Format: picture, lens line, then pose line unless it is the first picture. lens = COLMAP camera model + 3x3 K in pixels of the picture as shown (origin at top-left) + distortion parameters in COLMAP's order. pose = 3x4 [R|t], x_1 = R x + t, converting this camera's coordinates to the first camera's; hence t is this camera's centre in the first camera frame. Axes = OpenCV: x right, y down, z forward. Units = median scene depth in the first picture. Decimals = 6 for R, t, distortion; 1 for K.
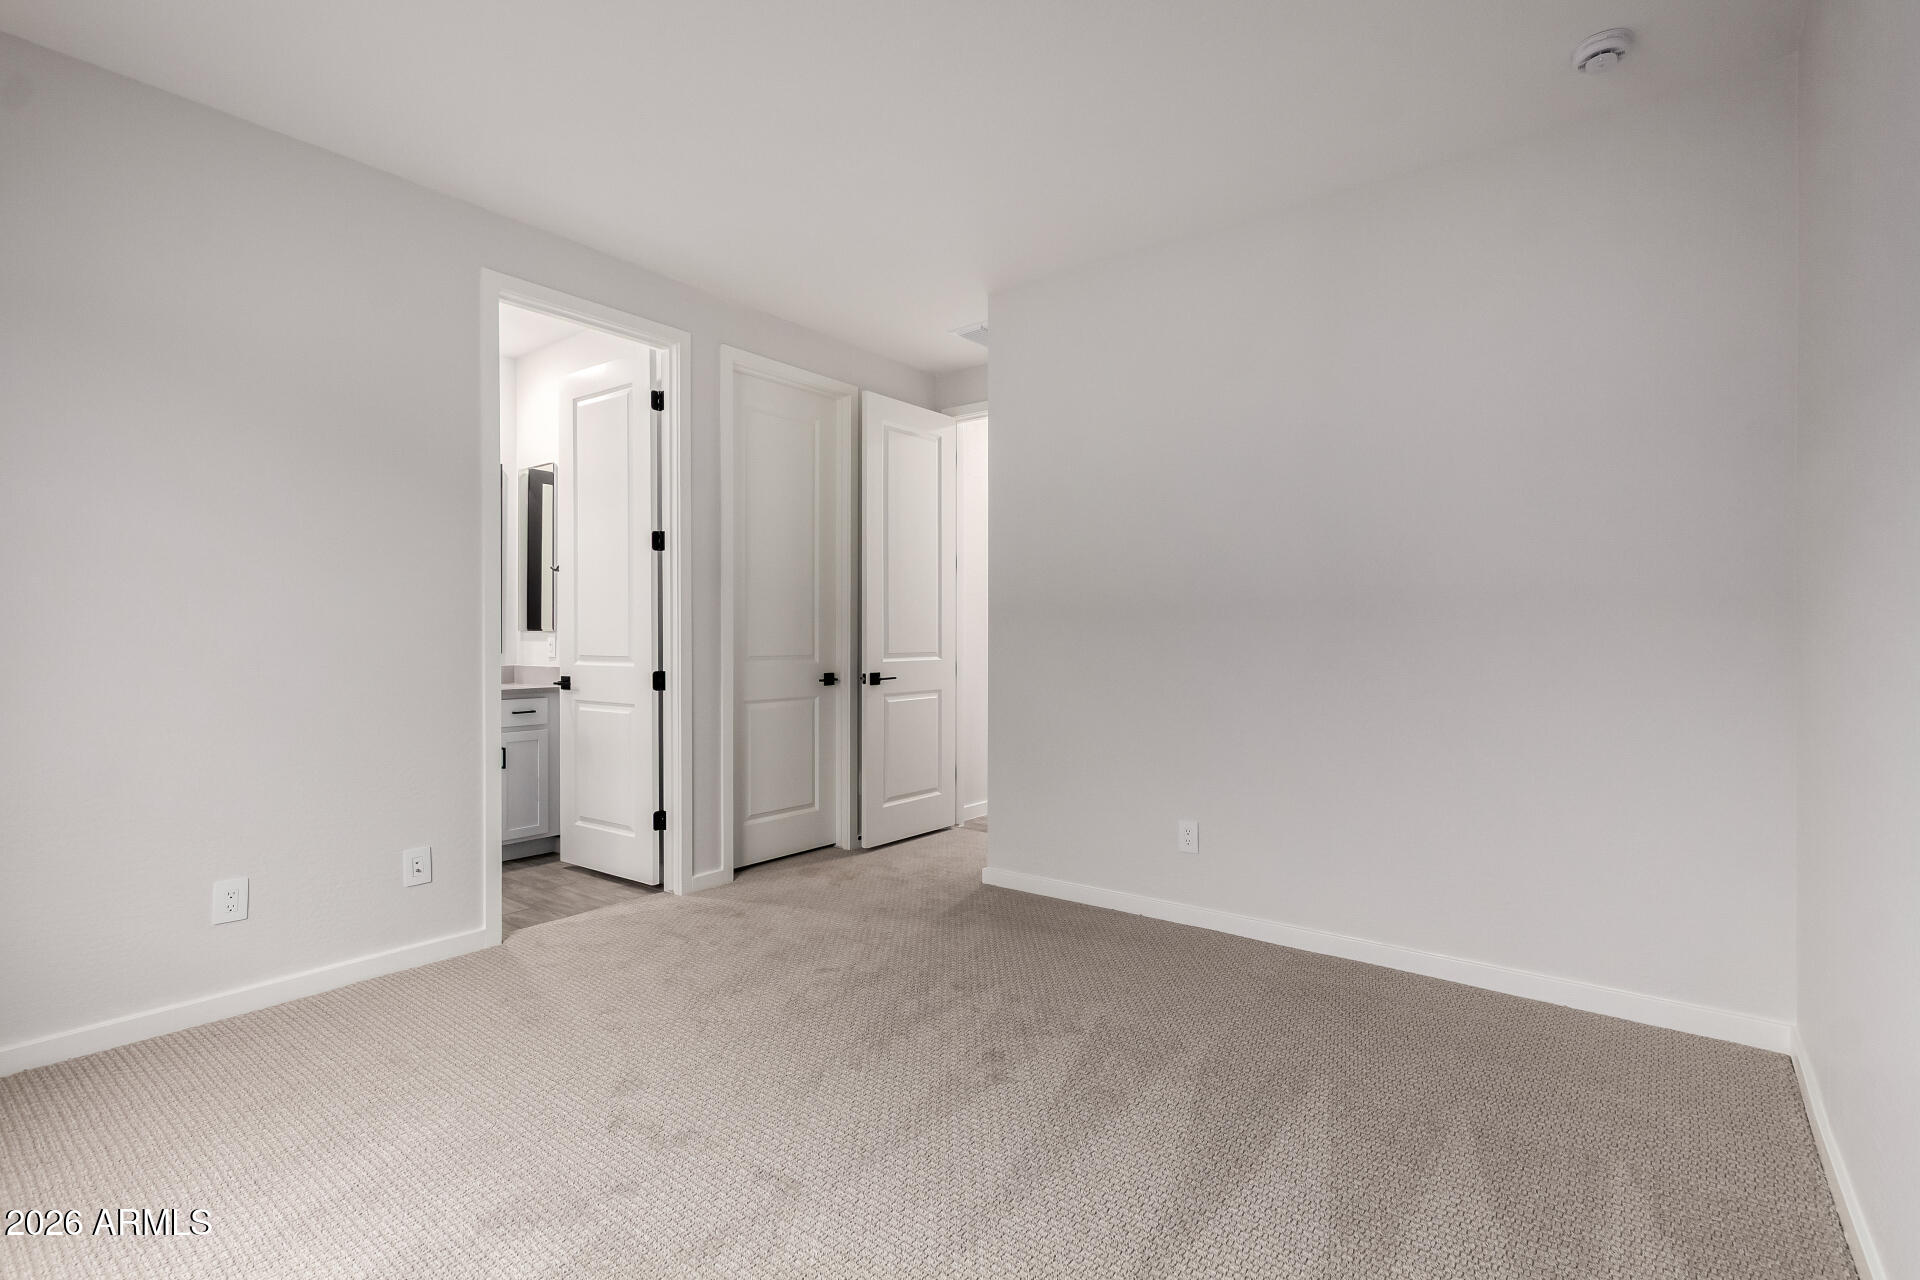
lens RADIAL K [[897.0, 0, 960.0], [0, 897.0, 640.0], [0, 0, 1]] dist [0.002073, -0.000516]
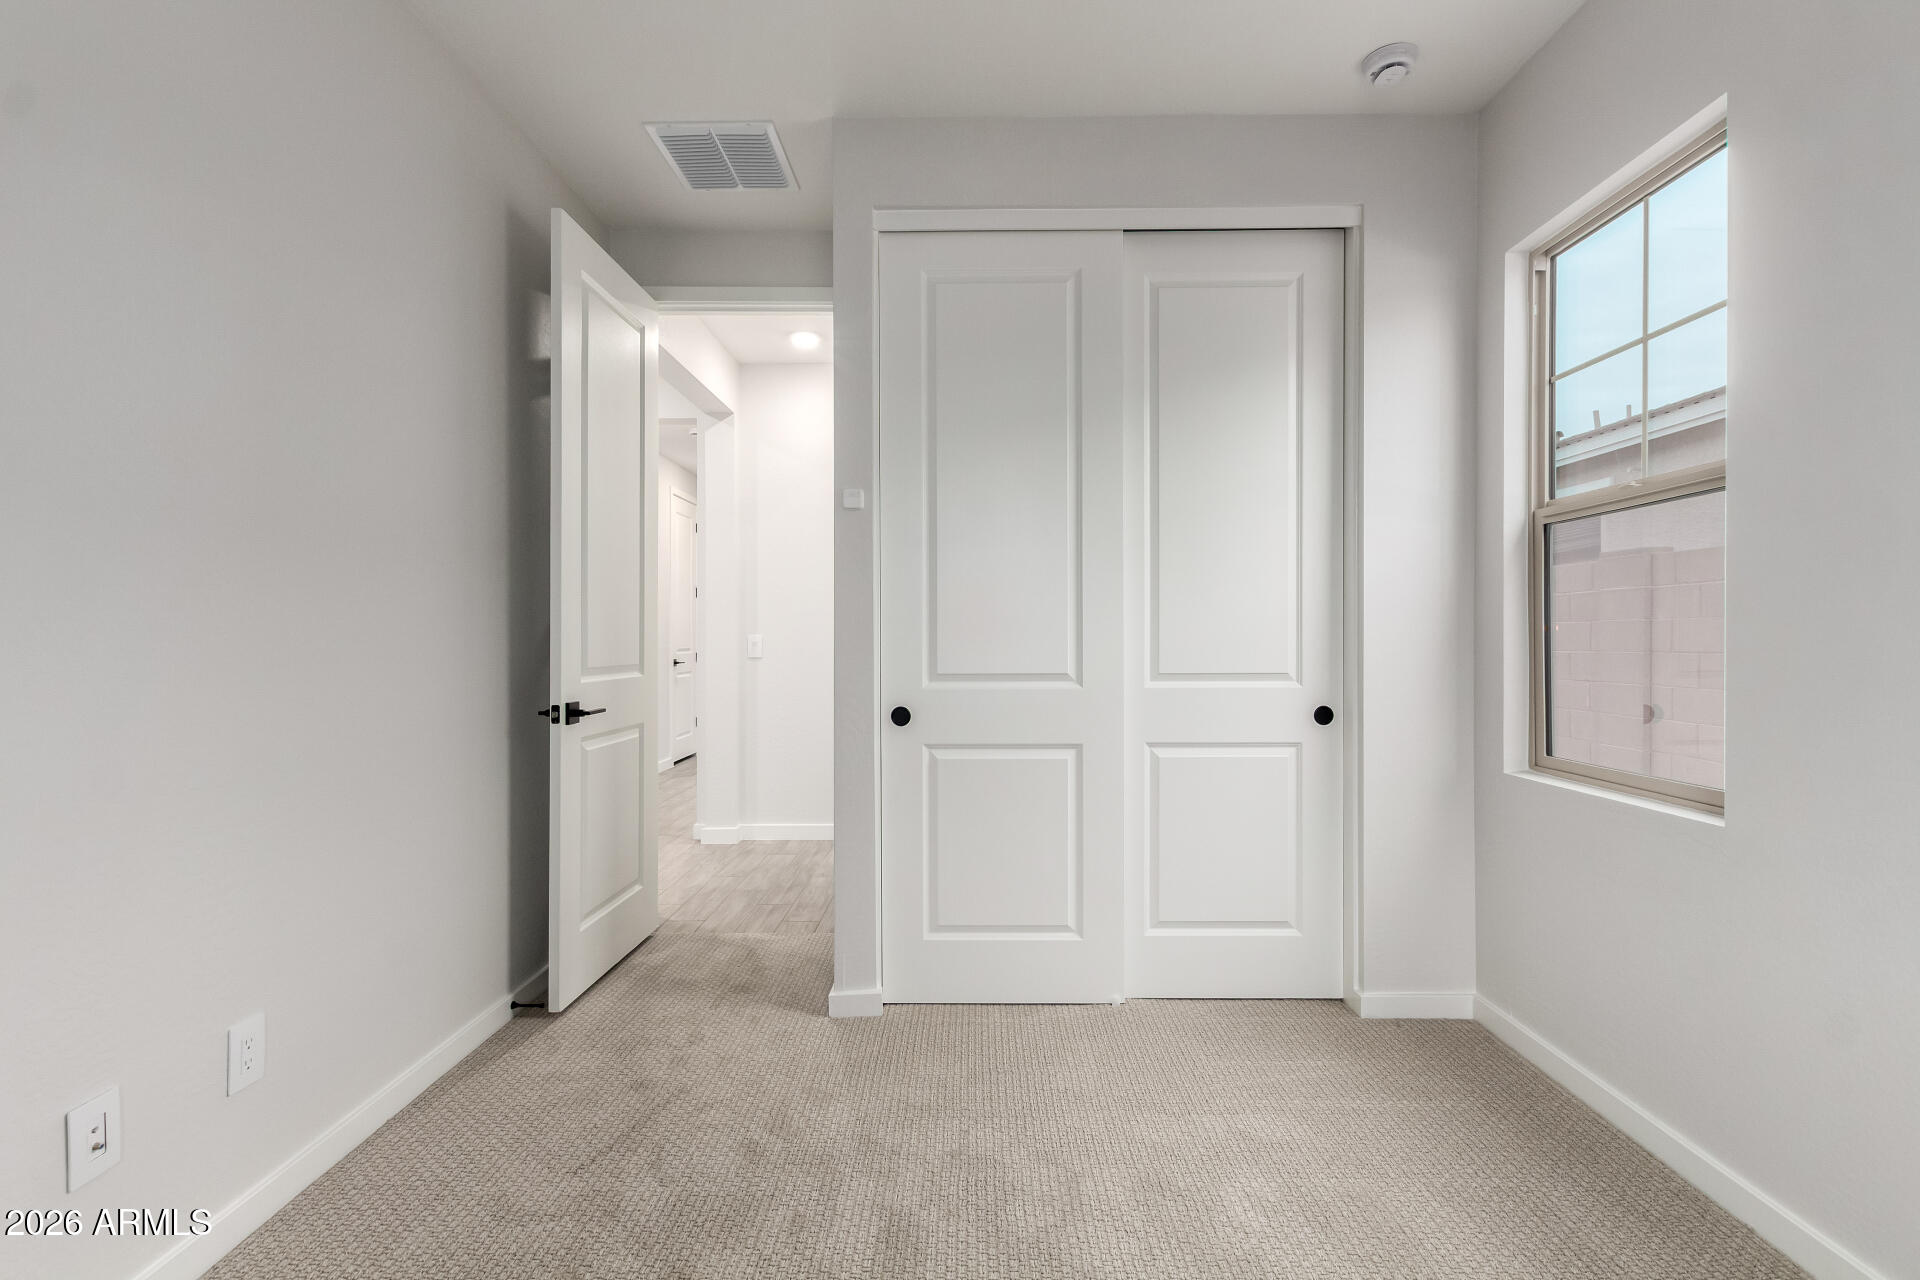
lens RADIAL K [[897.0, 0, 960.0], [0, 897.0, 640.0], [0, 0, 1]] dist [0.002073, -0.000516]
pose [[0.813063, 0.000826, 0.582175, -0.226437], [0.002544, 0.999984, -0.004972, -0.000232], [-0.582170, 0.005524, 0.813048, 0.381611]]
